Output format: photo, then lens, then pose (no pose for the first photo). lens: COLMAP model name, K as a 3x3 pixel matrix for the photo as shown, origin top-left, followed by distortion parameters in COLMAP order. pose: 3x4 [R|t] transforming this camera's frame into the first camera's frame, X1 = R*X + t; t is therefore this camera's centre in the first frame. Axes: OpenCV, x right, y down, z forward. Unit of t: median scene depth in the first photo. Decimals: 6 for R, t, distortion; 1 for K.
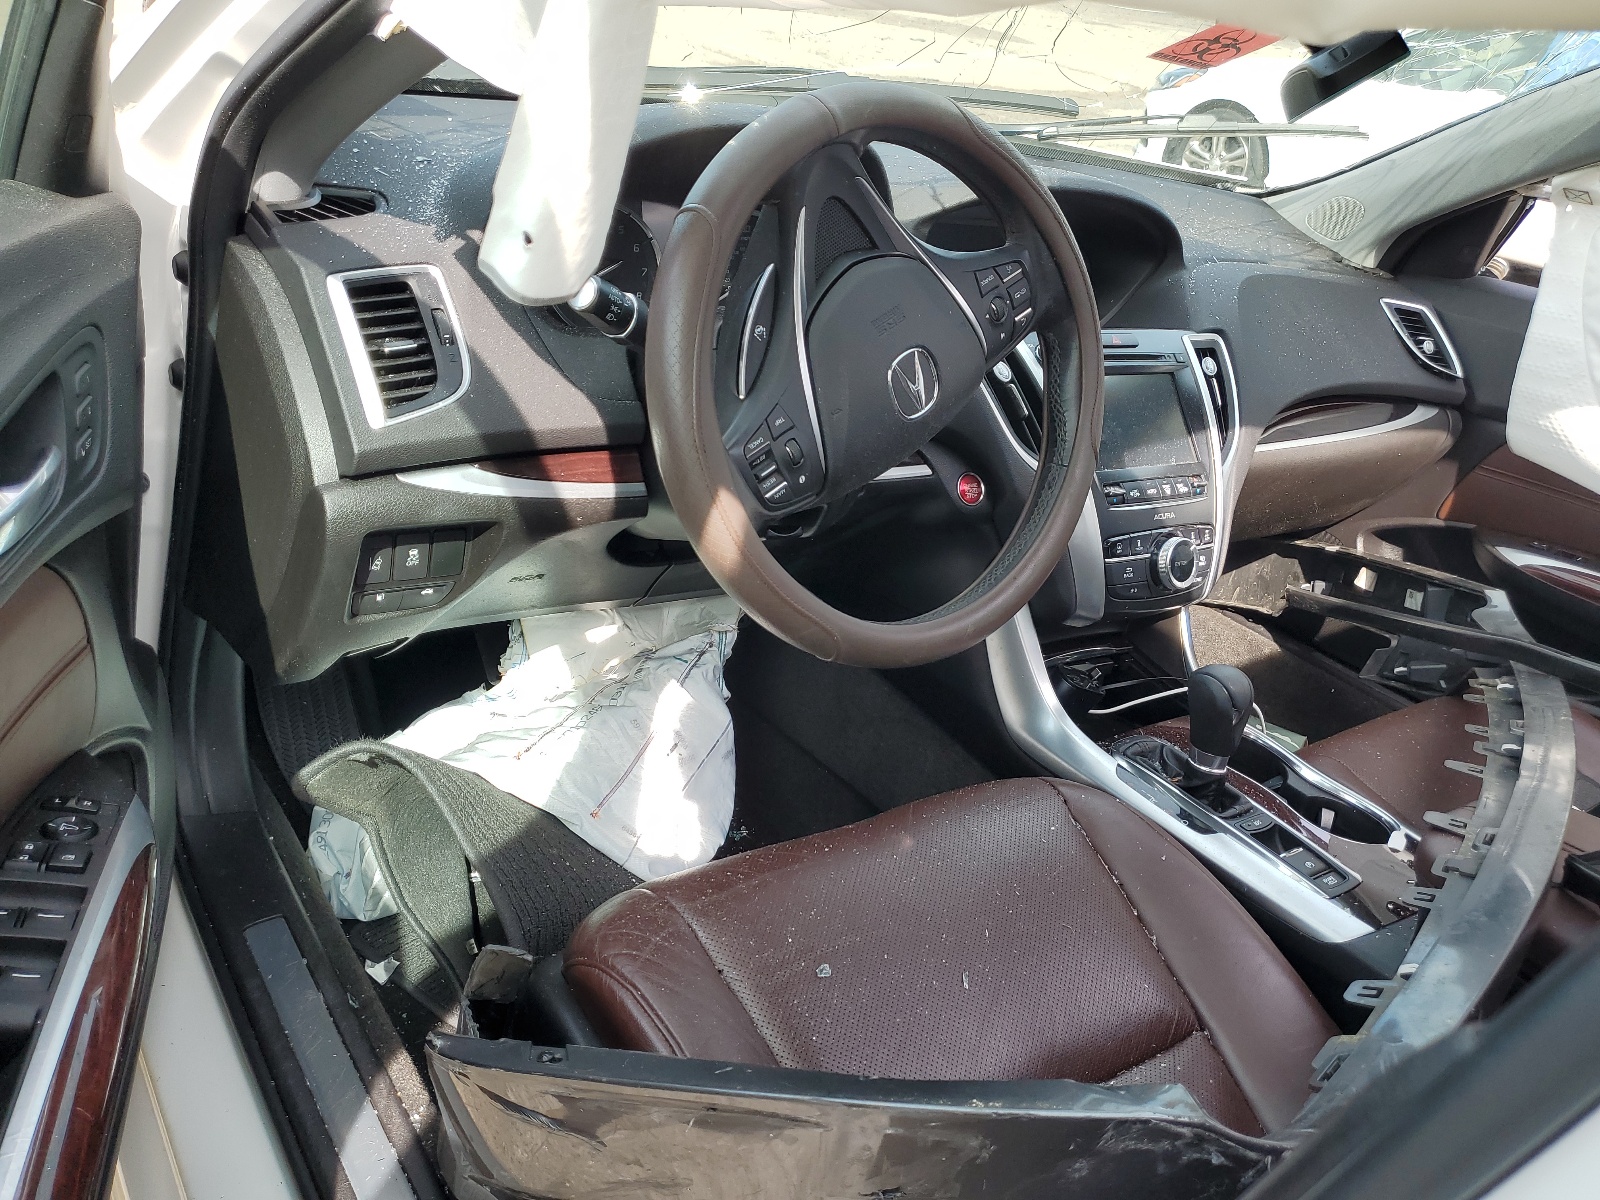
lens RADIAL K [[1243.1, 0, 800.0], [0, 1243.1, 600.0], [0, 0, 1]] dist [-0.093384, 0.001012]
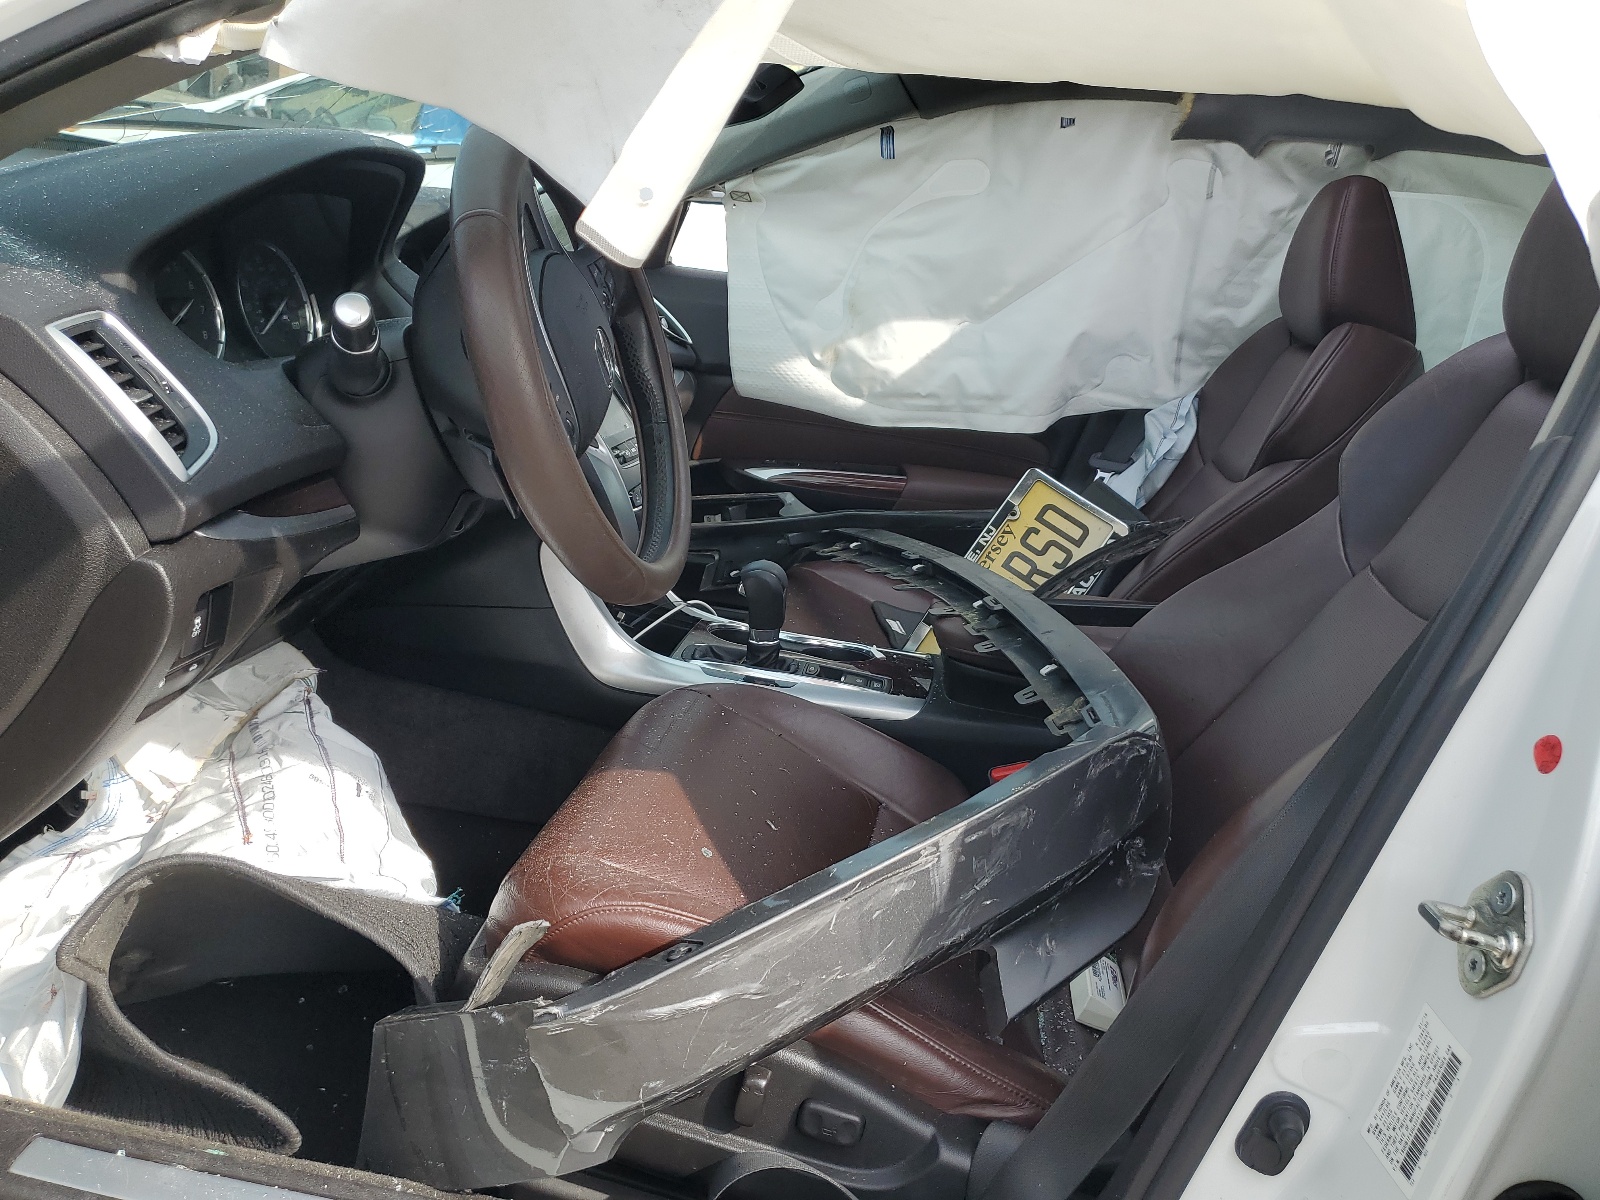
lens RADIAL K [[1243.1, 0, 800.0], [0, 1243.1, 600.0], [0, 0, 1]] dist [-0.093384, 0.001012]
pose [[0.681664, -0.249143, 0.687940, -0.532248], [0.271828, 0.959177, 0.078025, 0.002677], [-0.679296, 0.133814, 0.721561, 0.035826]]
